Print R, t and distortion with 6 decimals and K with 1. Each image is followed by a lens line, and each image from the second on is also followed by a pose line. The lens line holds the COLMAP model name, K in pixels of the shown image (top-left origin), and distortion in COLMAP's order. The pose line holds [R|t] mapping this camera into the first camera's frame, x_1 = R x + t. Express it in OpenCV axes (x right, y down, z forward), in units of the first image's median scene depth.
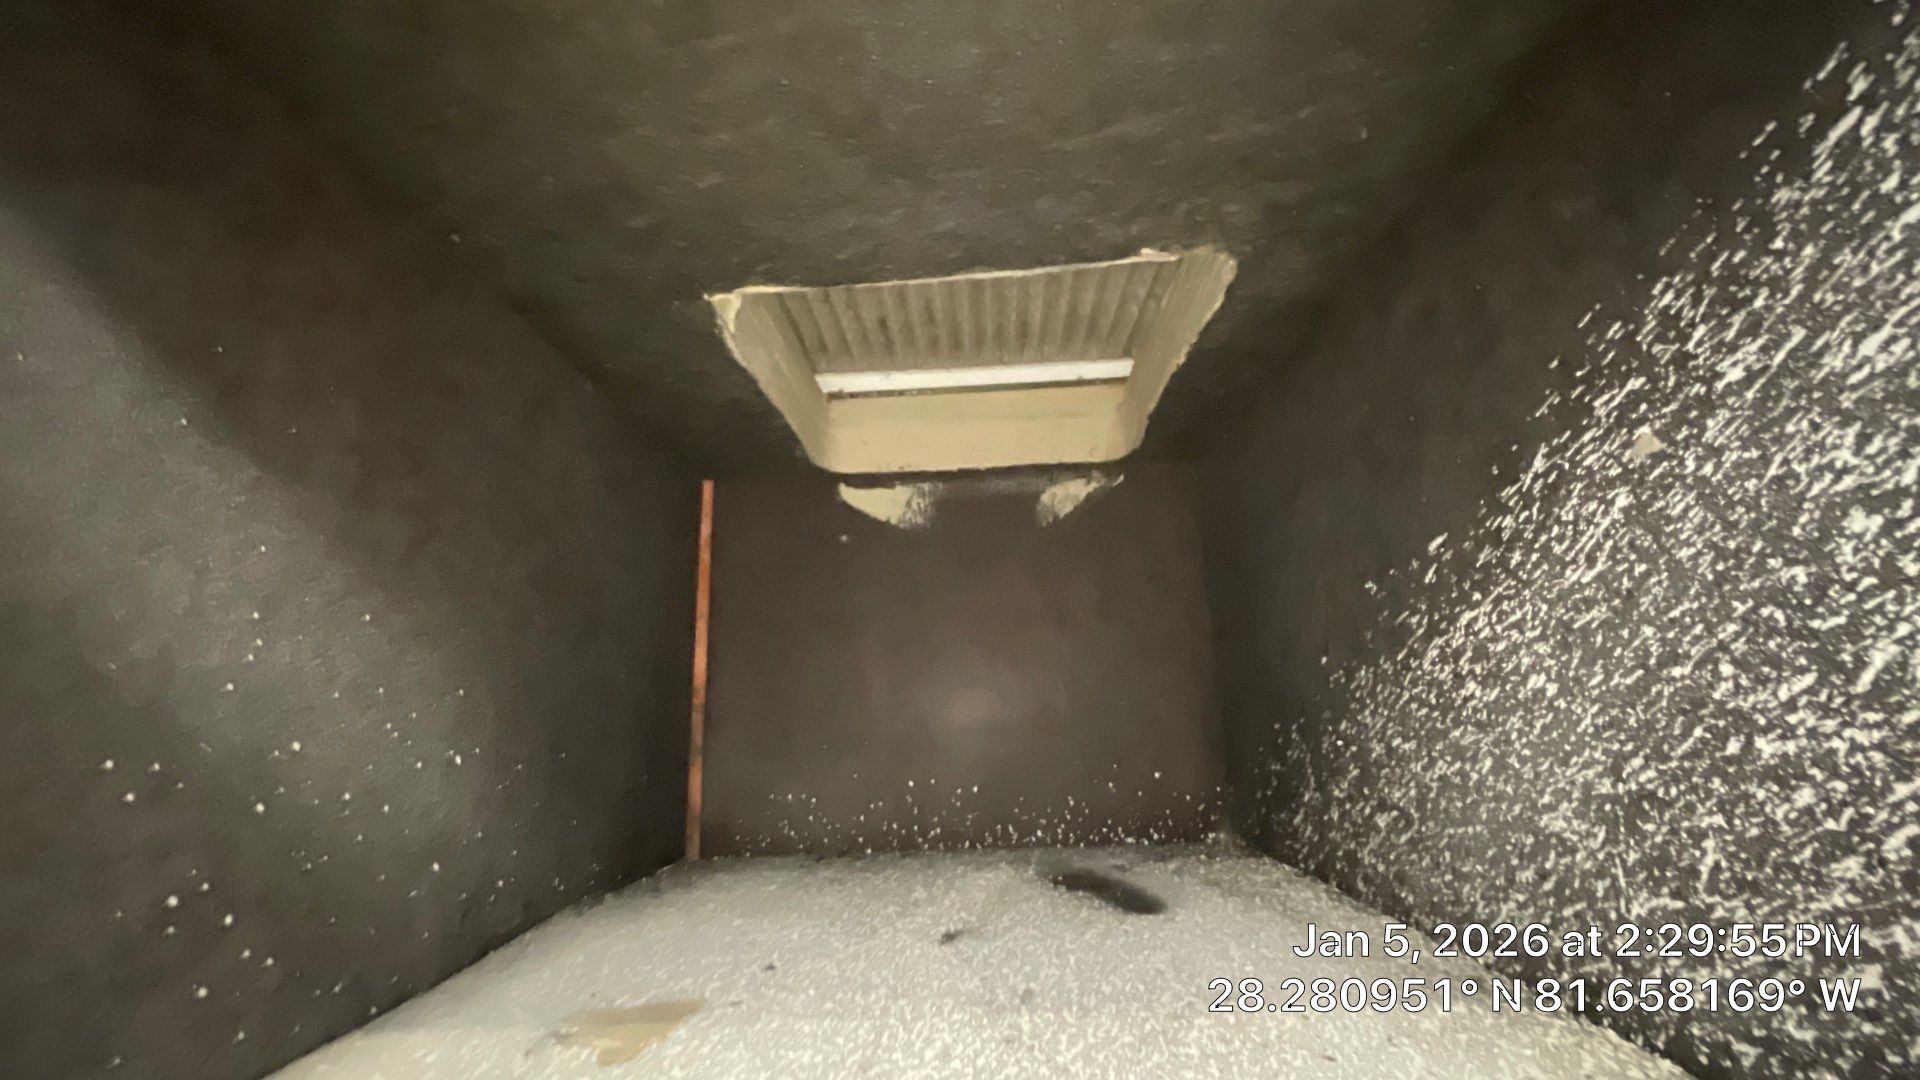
lens RADIAL K [[777.9, 0, 959.8], [0, 777.9, 529.1], [0, 0, 1]] dist [-0.001950, 0.000052]
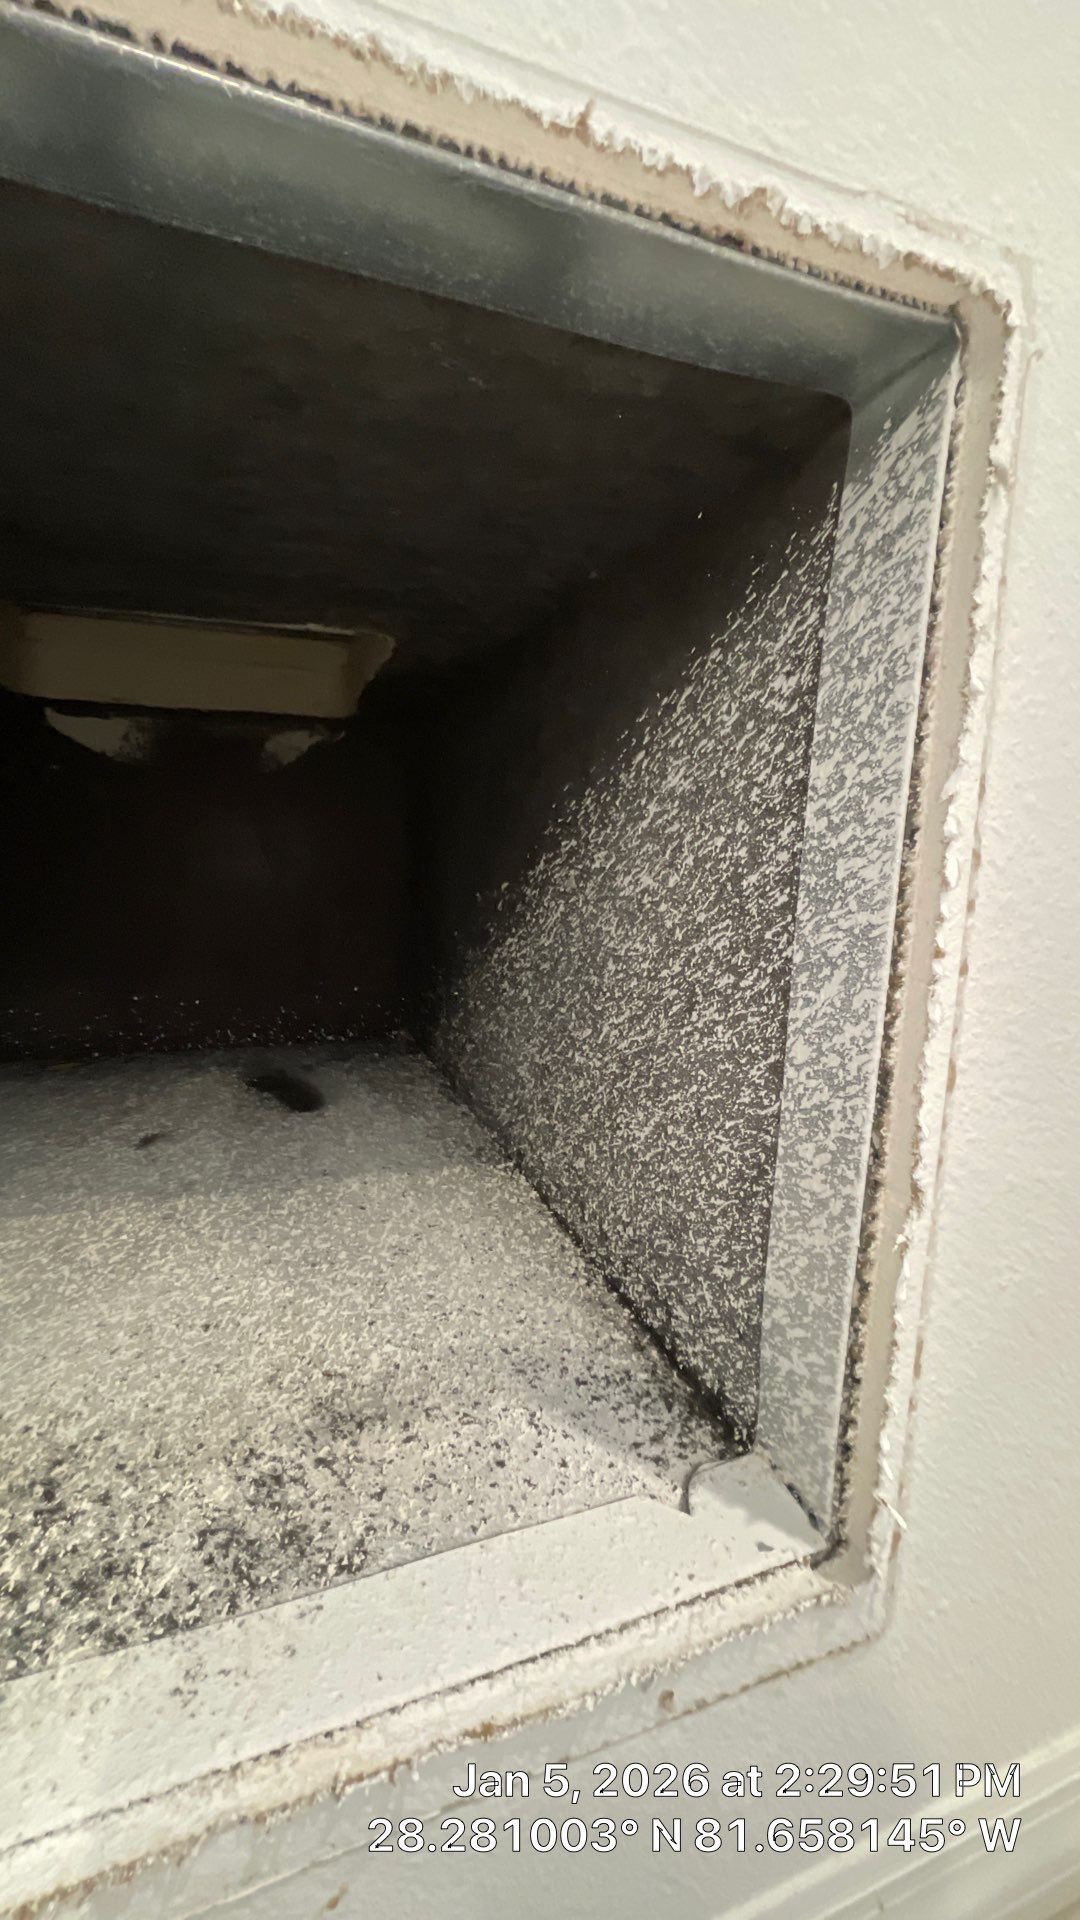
lens RADIAL K [[777.9, 0, 543.1], [0, 777.9, 956.8], [0, 0, 1]] dist [-0.001950, 0.000052]
pose [[0.931917, 0.003956, 0.362651, 0.178619], [-0.130186, 0.936946, 0.324322, -0.395318], [-0.338502, -0.349453, 0.873670, -0.397808]]
